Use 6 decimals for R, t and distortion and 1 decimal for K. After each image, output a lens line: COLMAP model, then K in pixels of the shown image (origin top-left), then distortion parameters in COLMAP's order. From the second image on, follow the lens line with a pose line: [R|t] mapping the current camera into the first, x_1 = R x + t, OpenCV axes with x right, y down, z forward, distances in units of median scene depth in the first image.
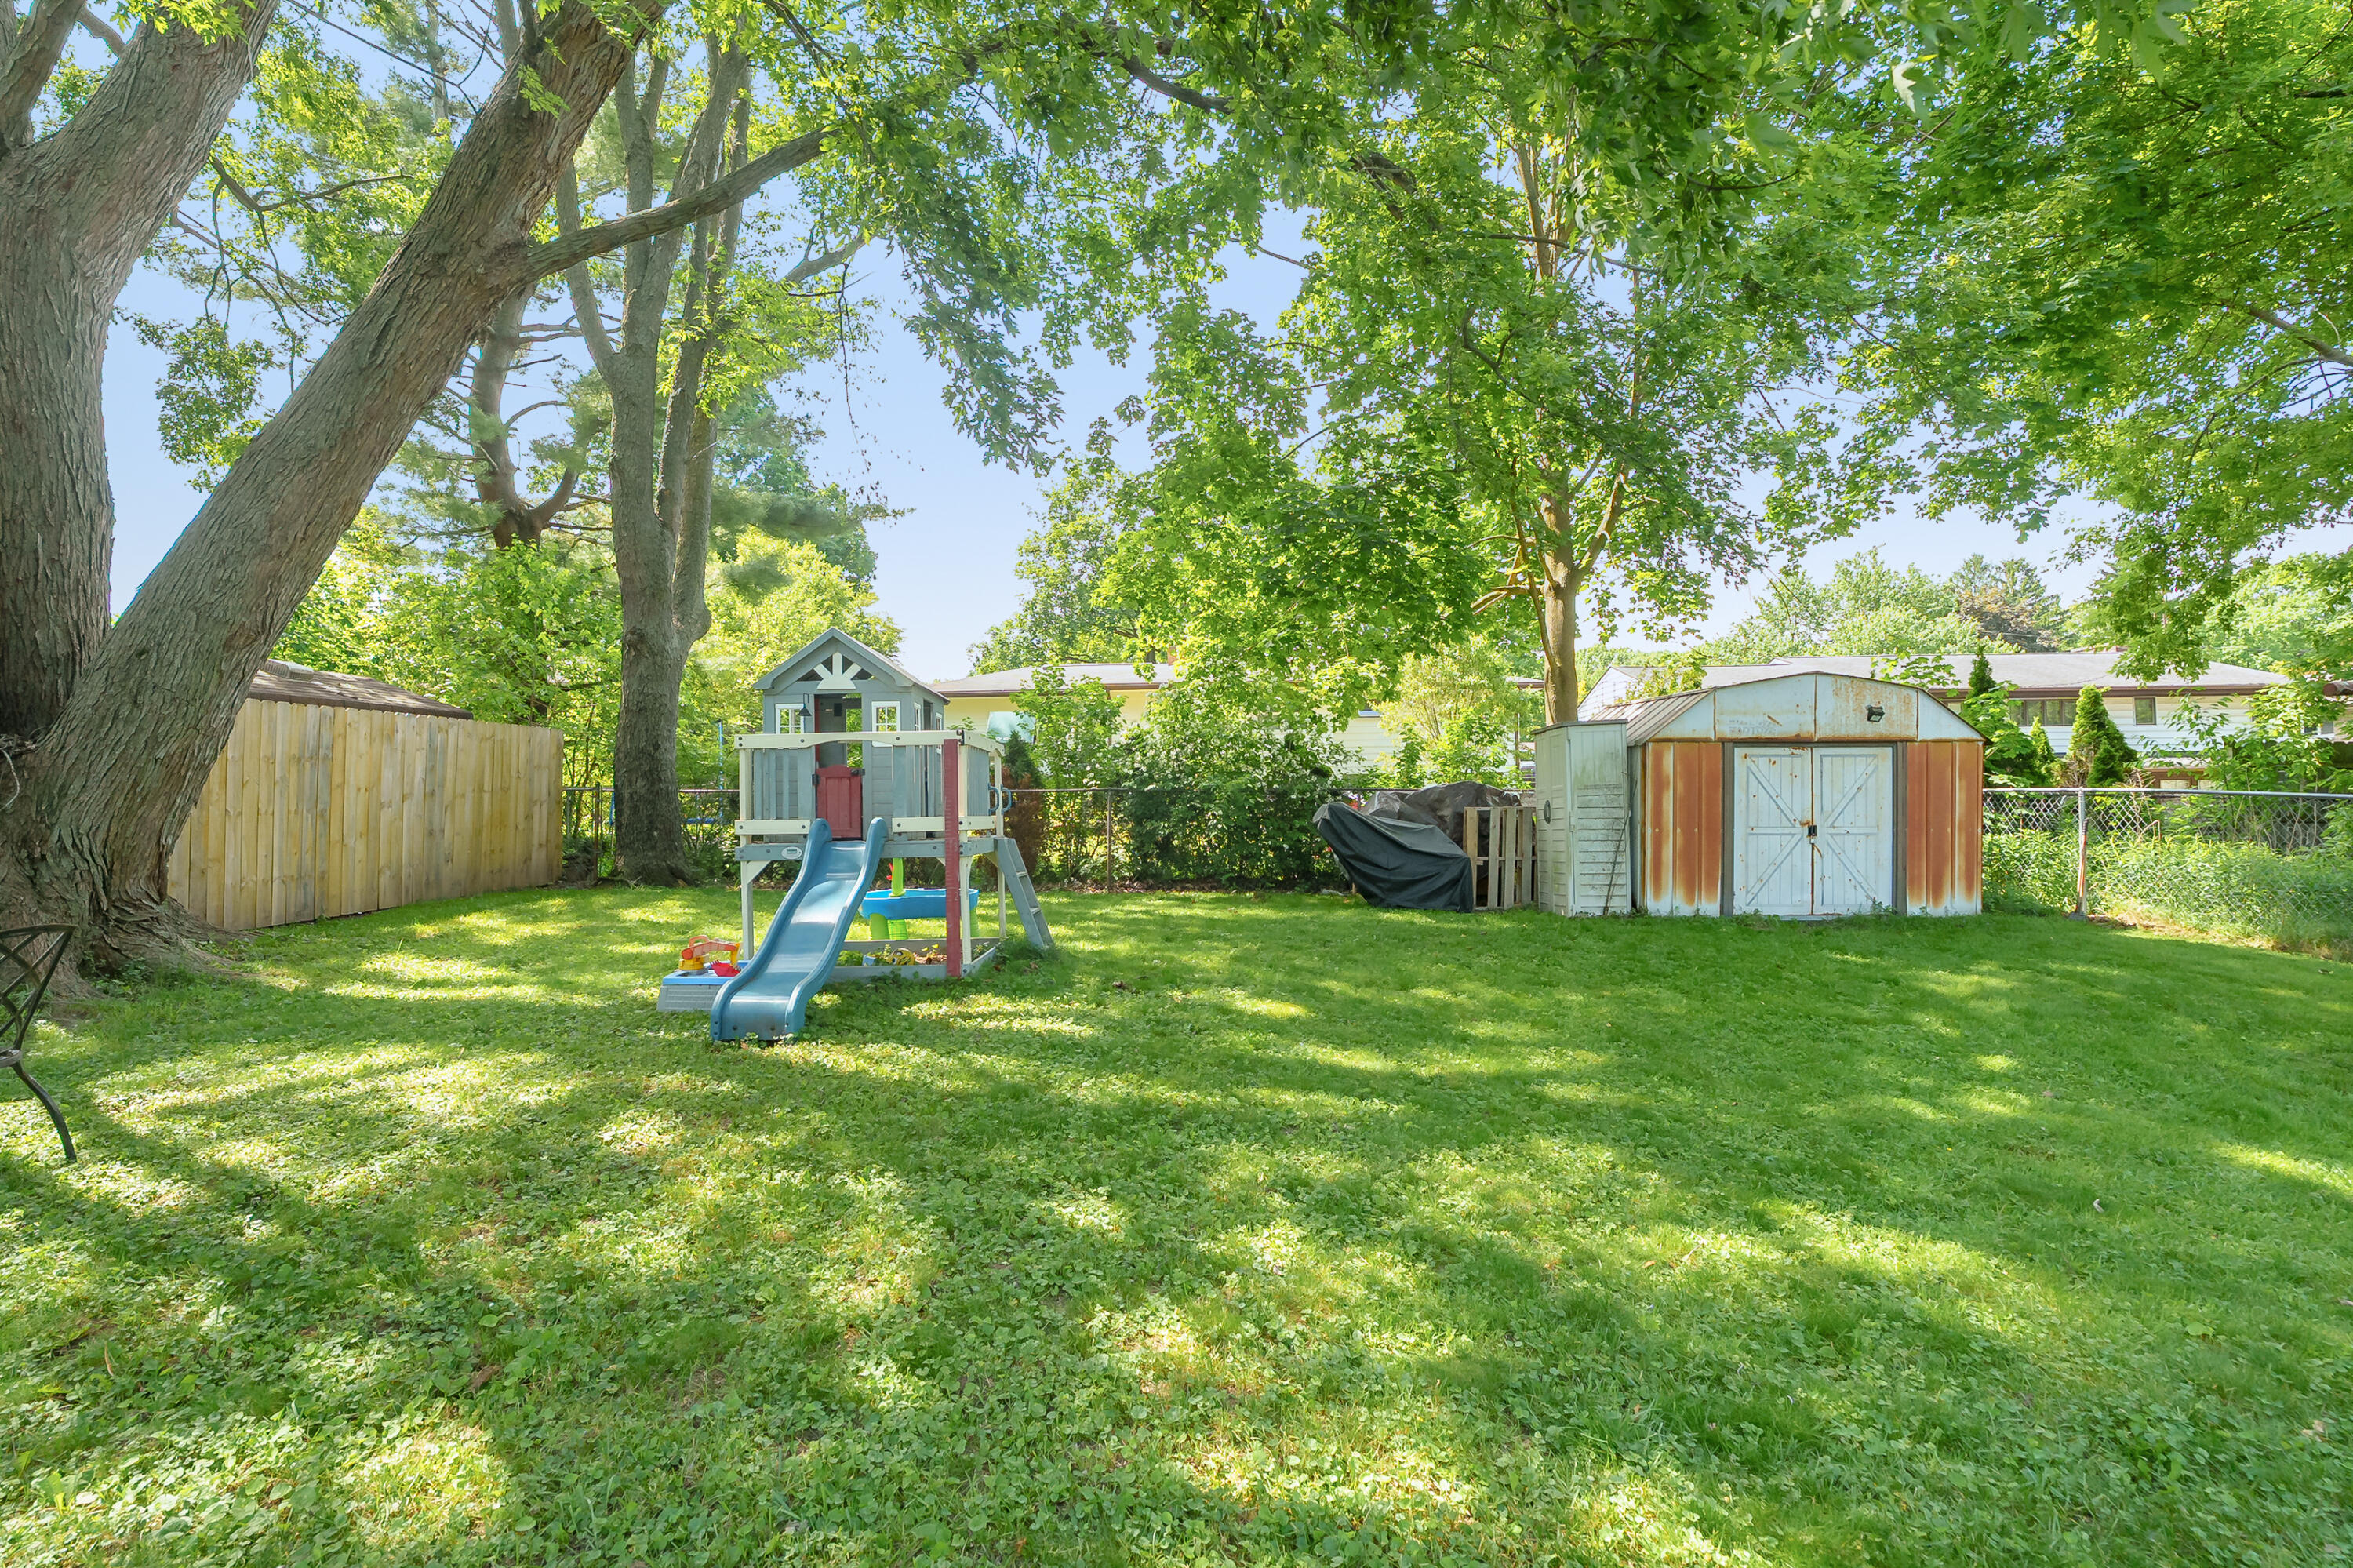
lens RADIAL K [[1059.1, 0, 1173.4], [0, 1059.1, 785.9], [0, 0, 1]] dist [-0.004484, 0.001503]
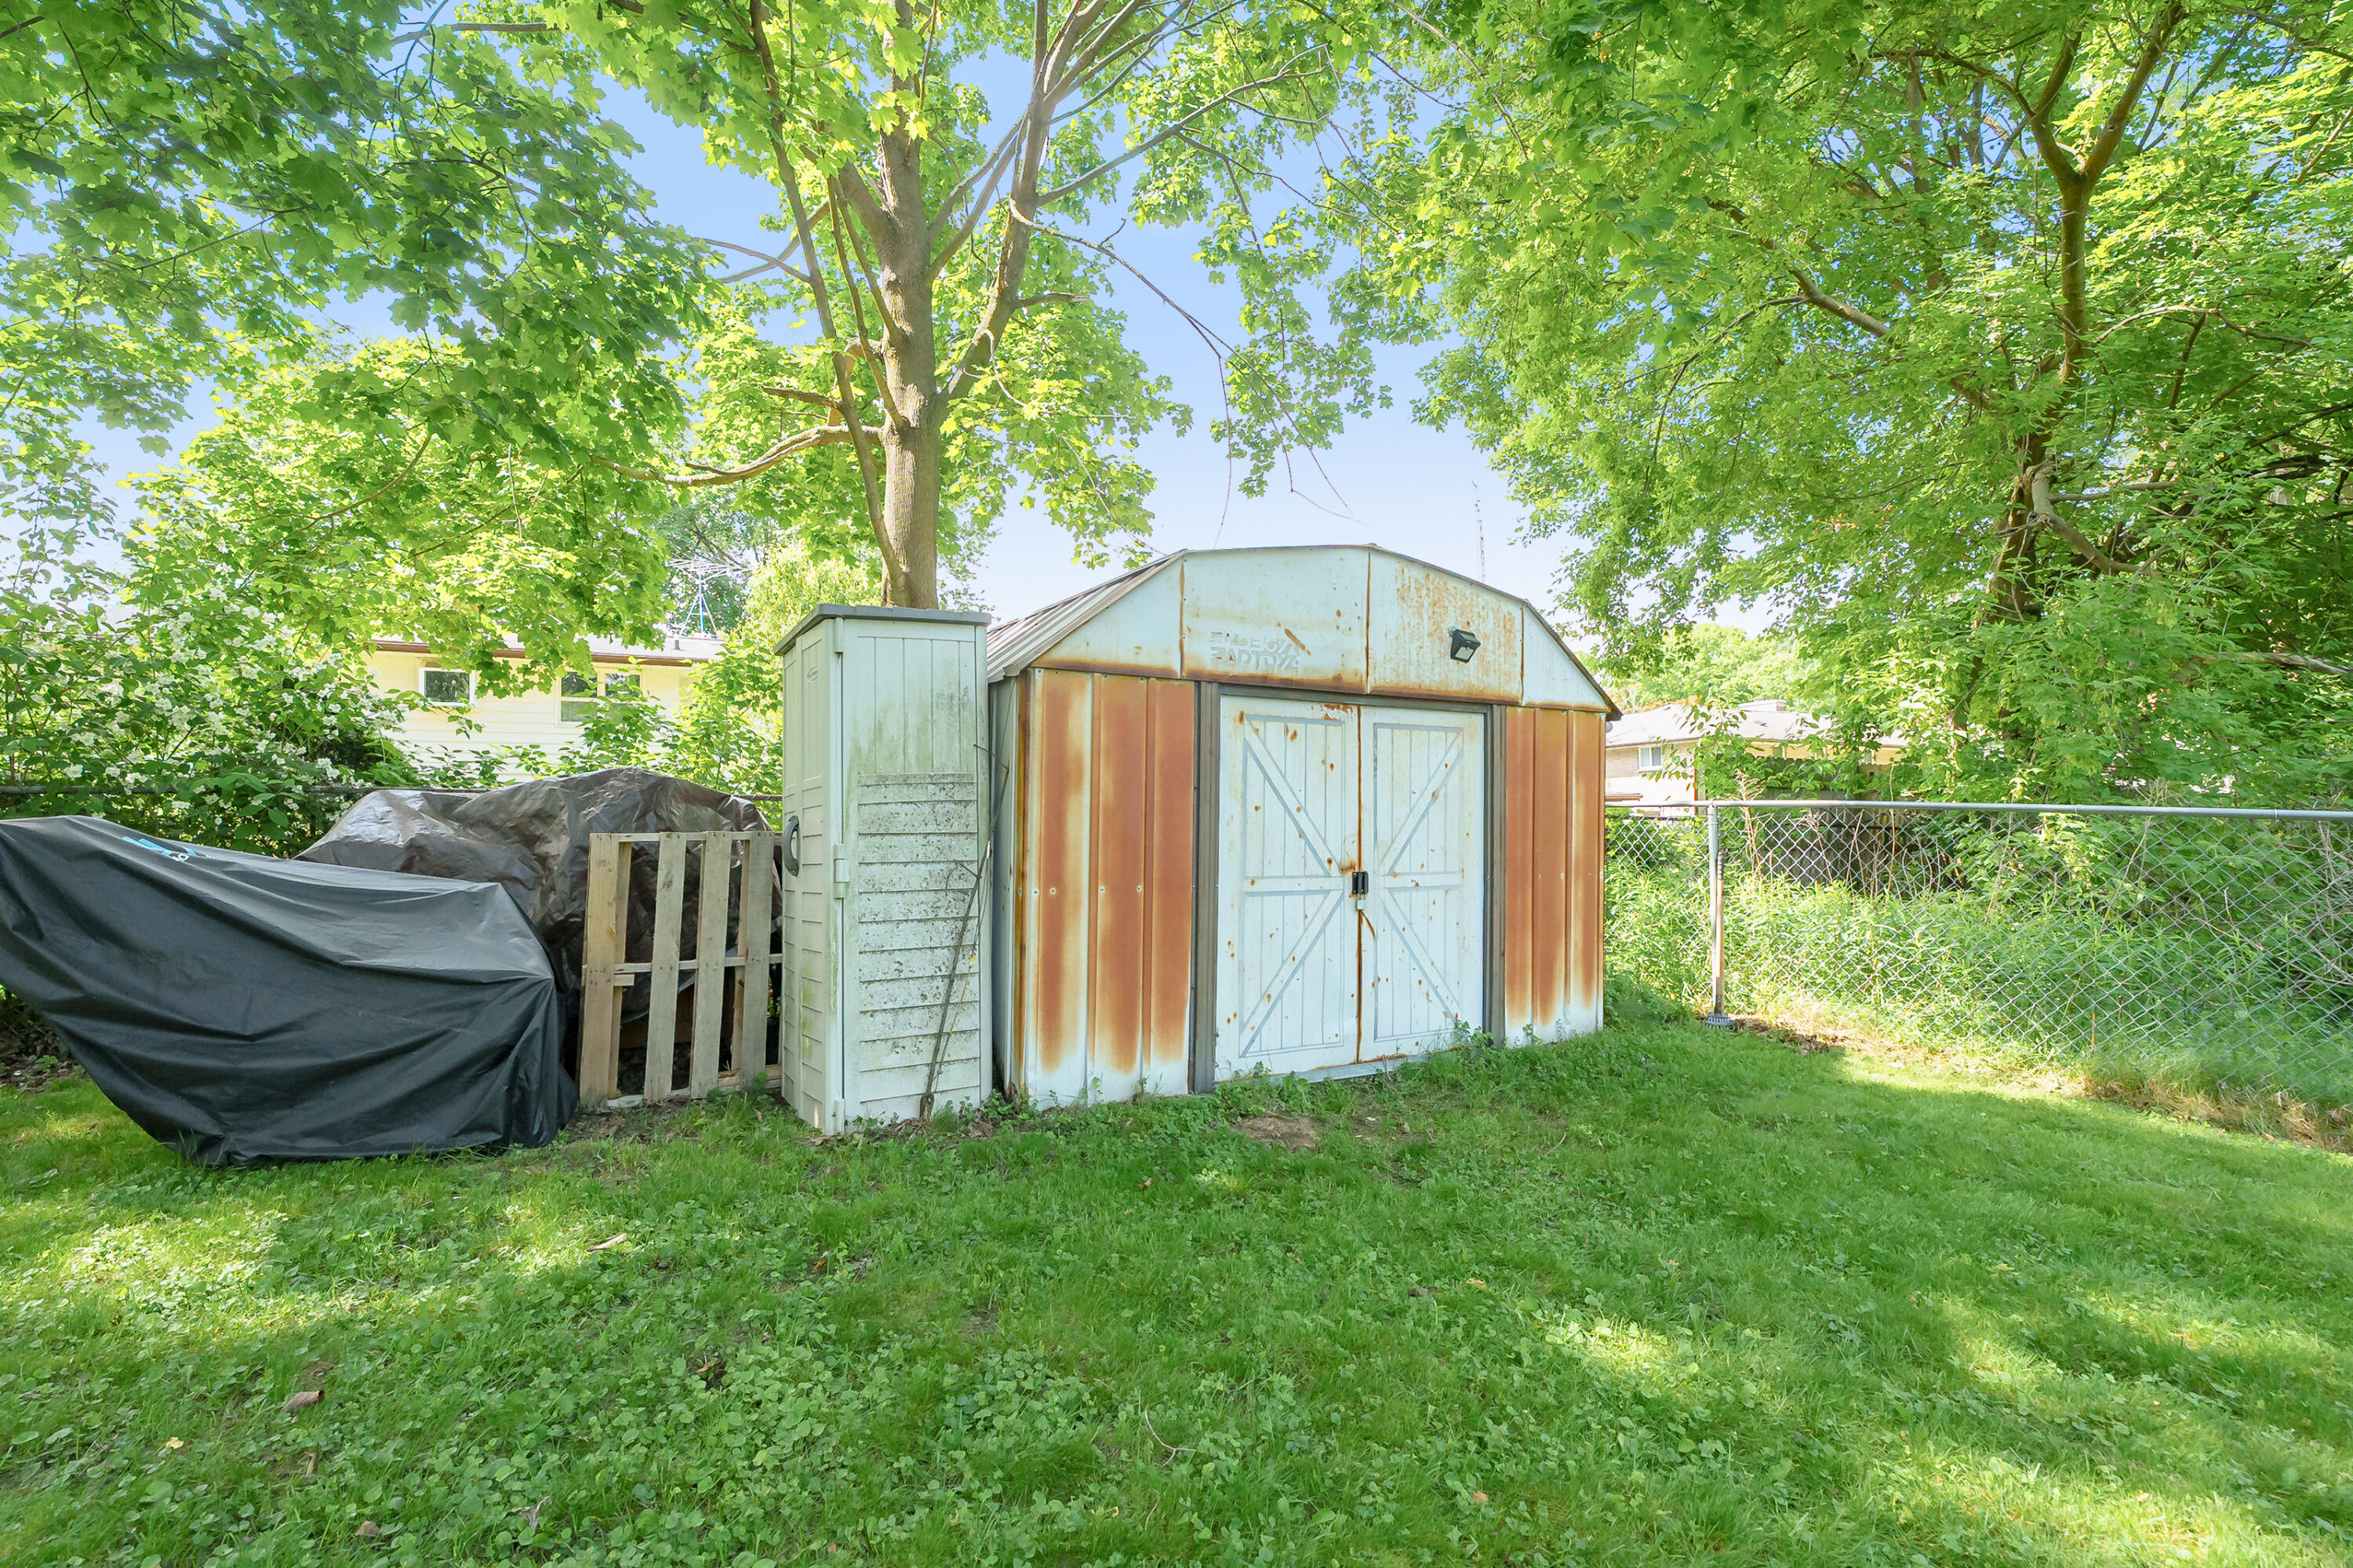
lens RADIAL K [[1059.1, 0, 1176.4], [0, 1059.1, 785.9], [0, 0, 1]] dist [-0.004484, 0.001503]
pose [[0.869689, 0.021379, 0.493136, 0.299925], [-0.010786, 0.999646, -0.024315, 0.011428], [-0.493481, 0.015828, 0.869612, 0.629156]]
